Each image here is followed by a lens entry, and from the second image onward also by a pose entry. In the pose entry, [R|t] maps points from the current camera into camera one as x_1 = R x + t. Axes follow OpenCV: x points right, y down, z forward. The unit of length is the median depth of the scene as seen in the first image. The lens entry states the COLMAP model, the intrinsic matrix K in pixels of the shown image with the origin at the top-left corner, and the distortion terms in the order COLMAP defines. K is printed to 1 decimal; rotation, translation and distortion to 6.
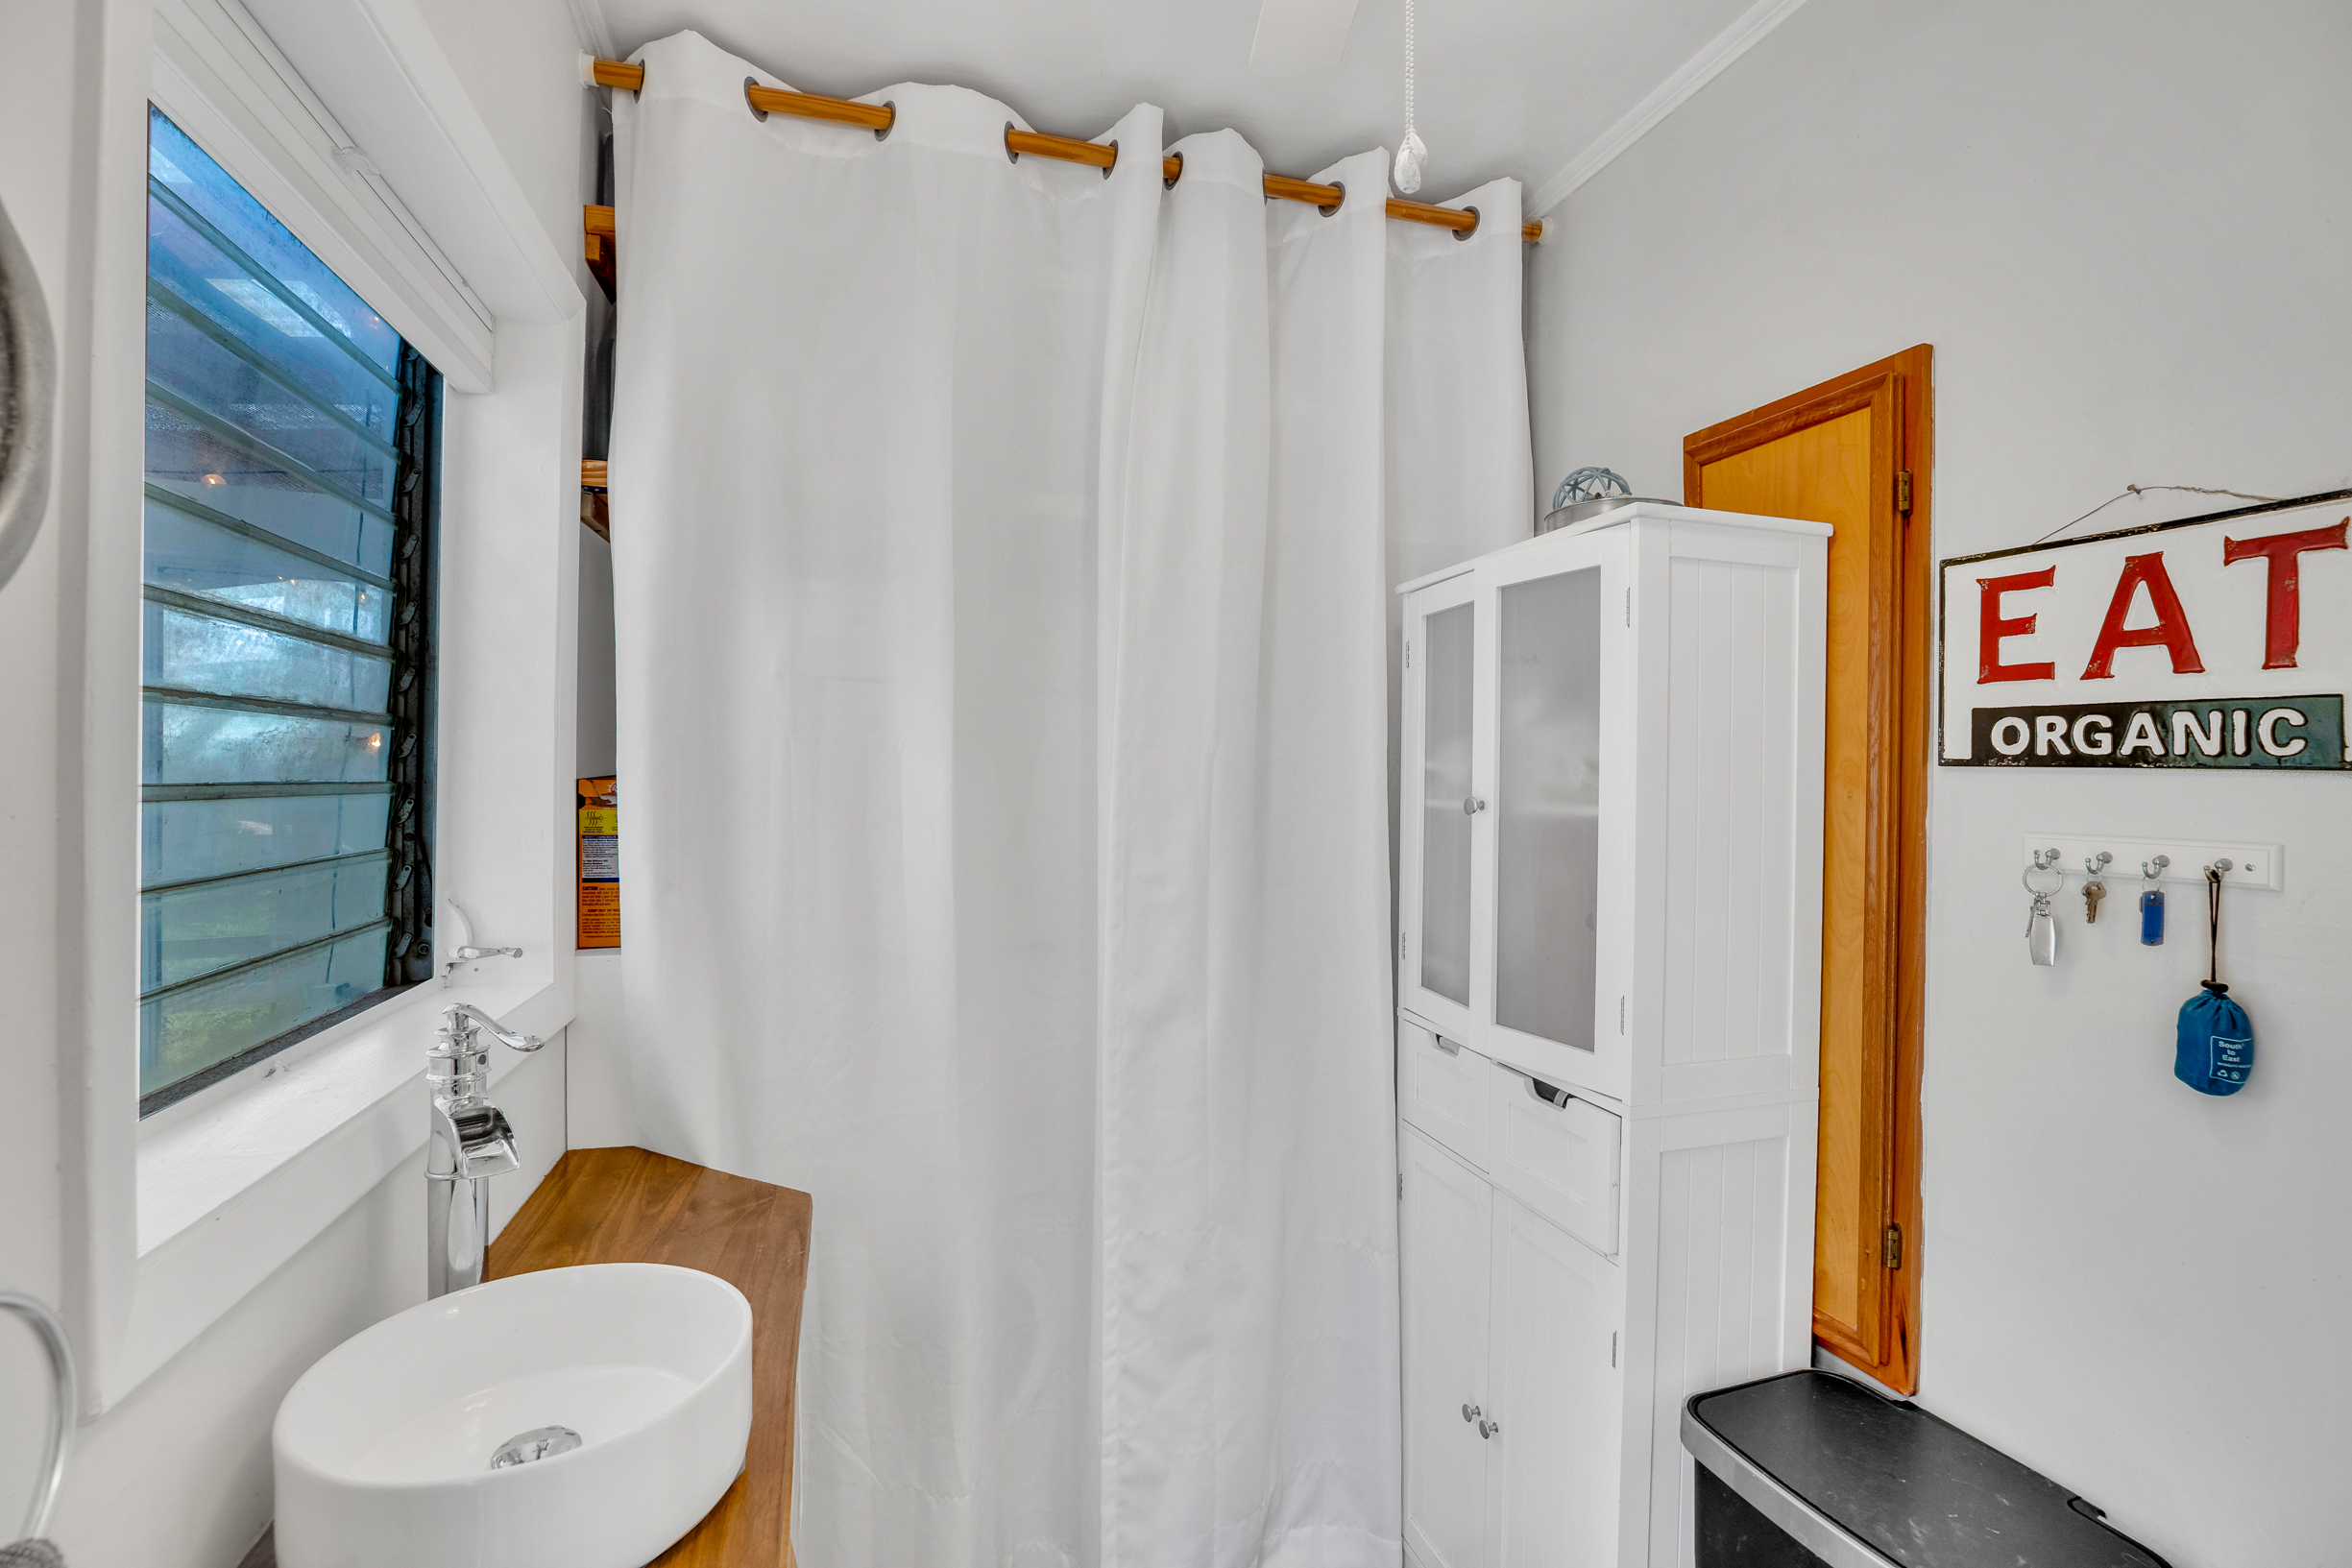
lens RADIAL K [[1079.8, 0, 1186.1], [0, 1079.8, 779.3], [0, 0, 1]] dist [-0.046051, 0.013170]
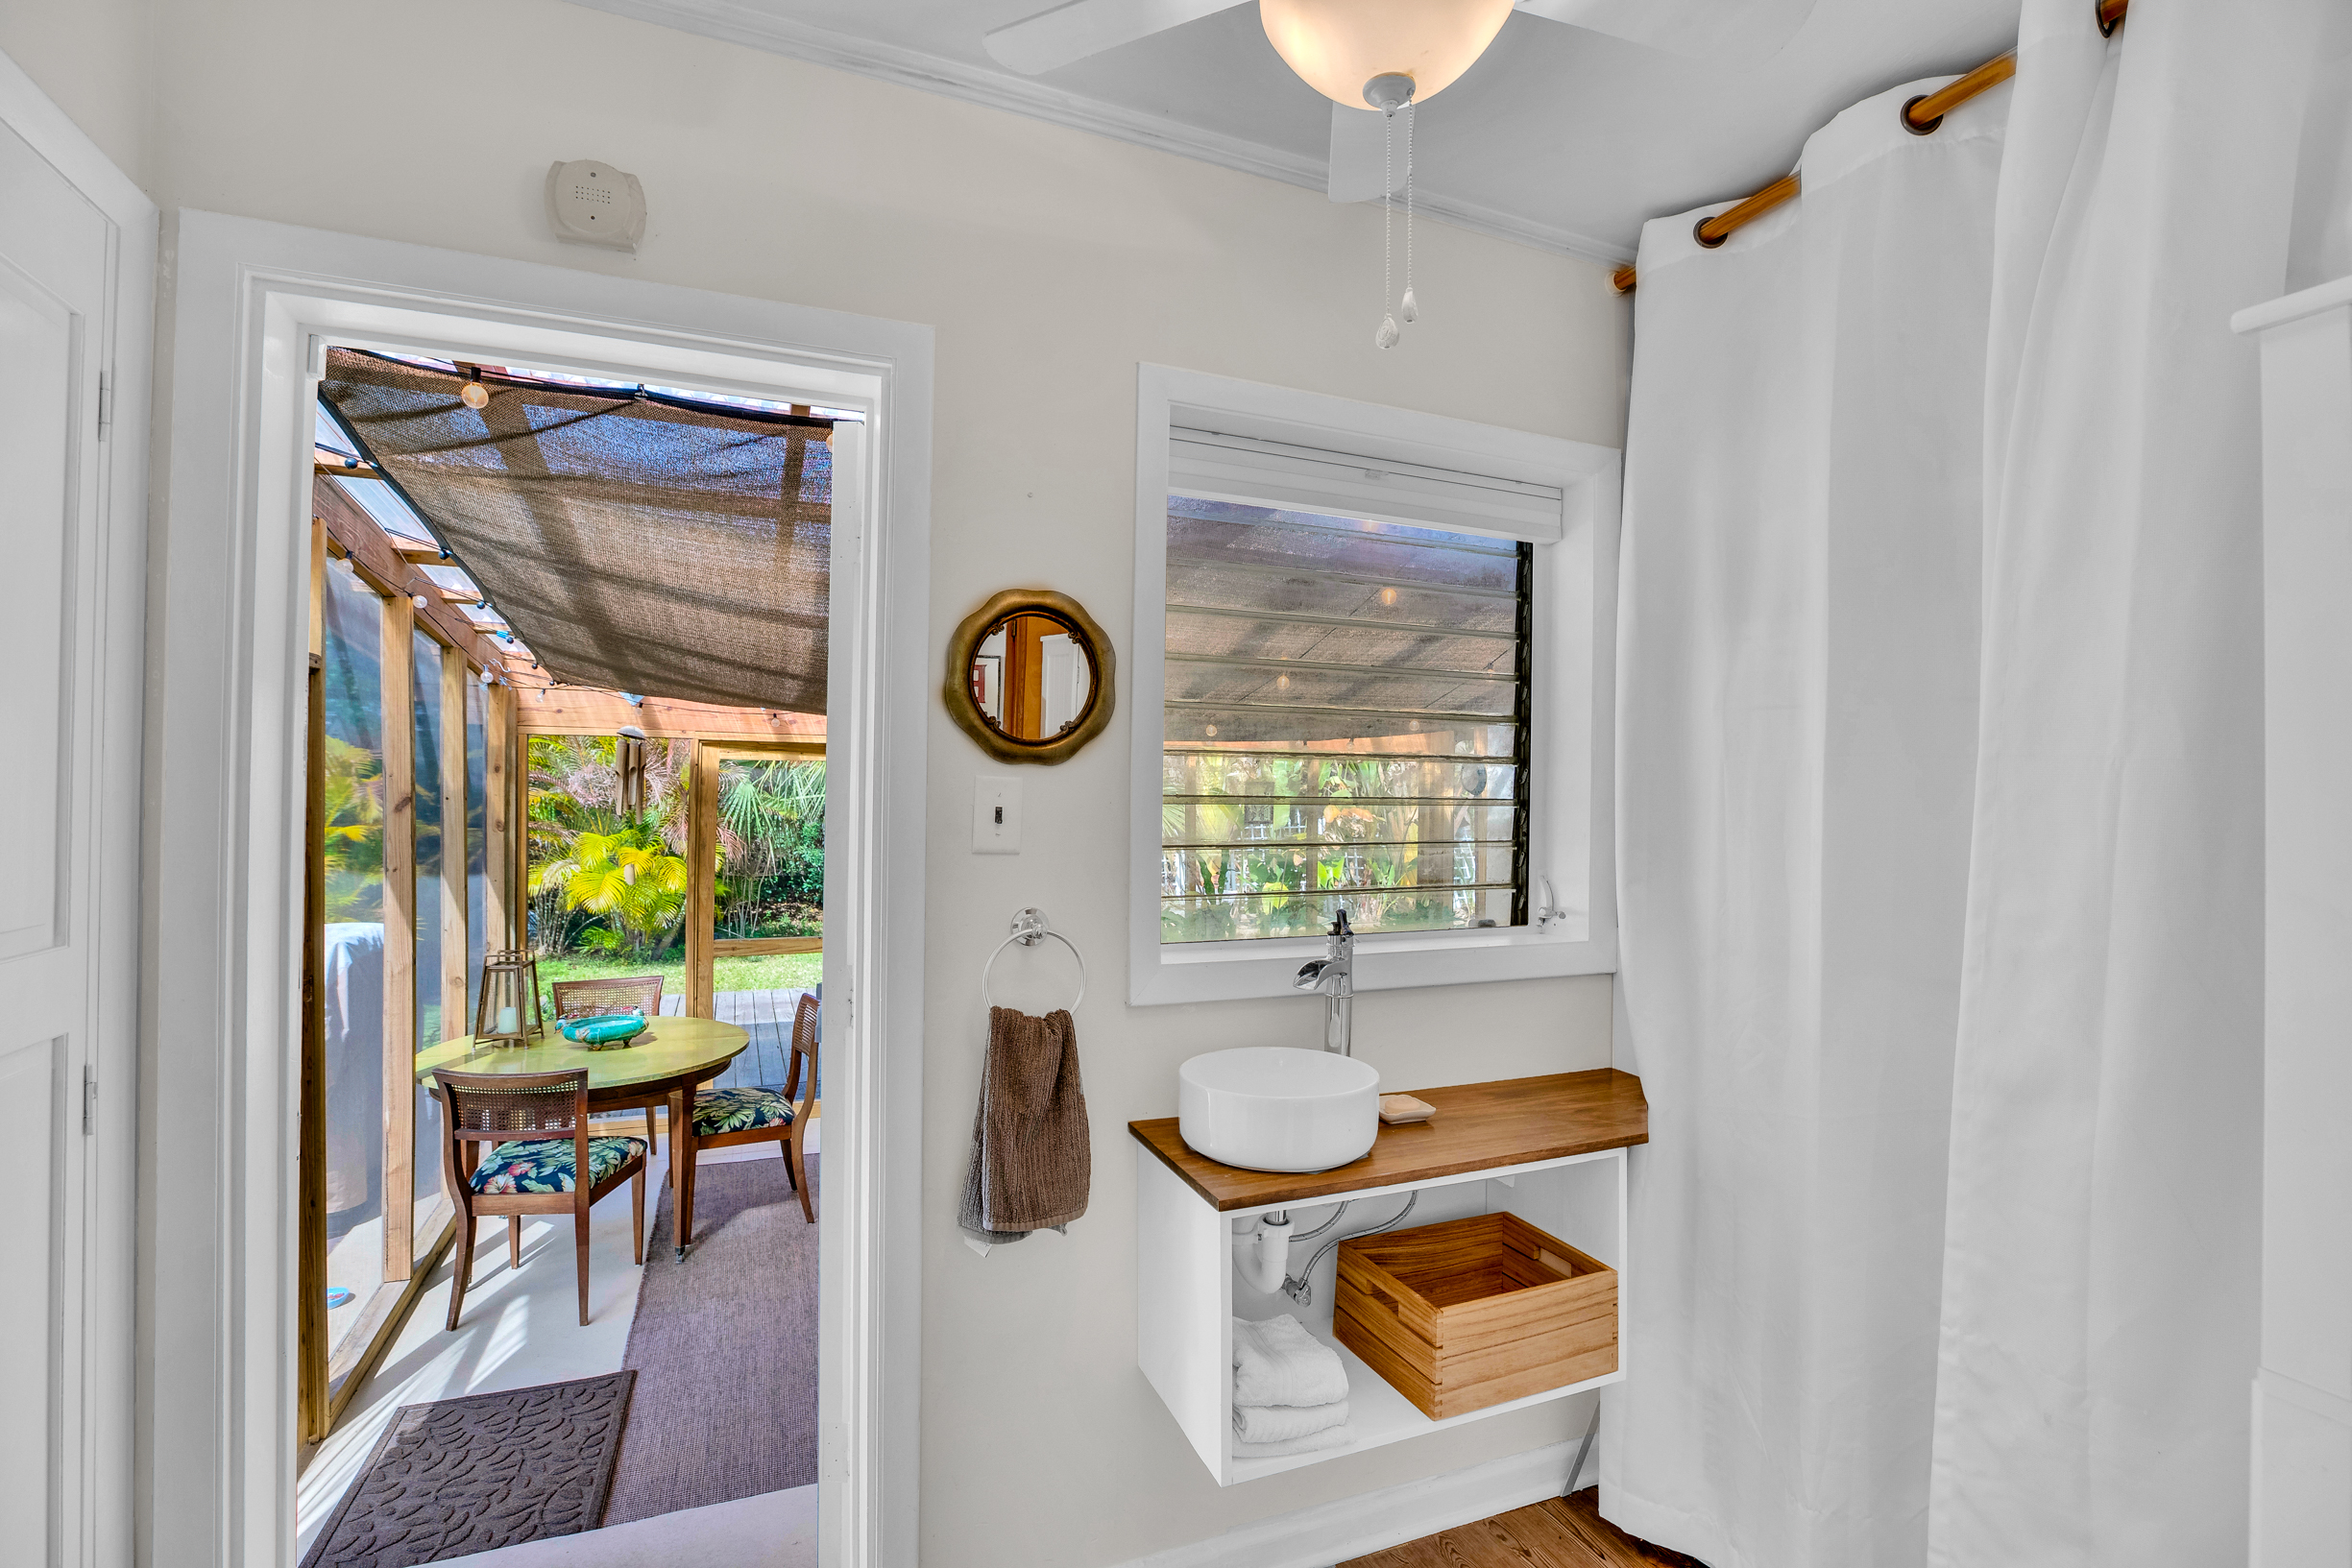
lens RADIAL K [[1079.8, 0, 1186.1], [0, 1079.8, 779.3], [0, 0, 1]] dist [-0.046051, 0.013170]
pose [[0.098277, -0.020628, -0.994945, 0.717914], [-0.011600, 0.999693, -0.021872, 0.011359], [0.995091, 0.013691, 0.098008, 0.295477]]
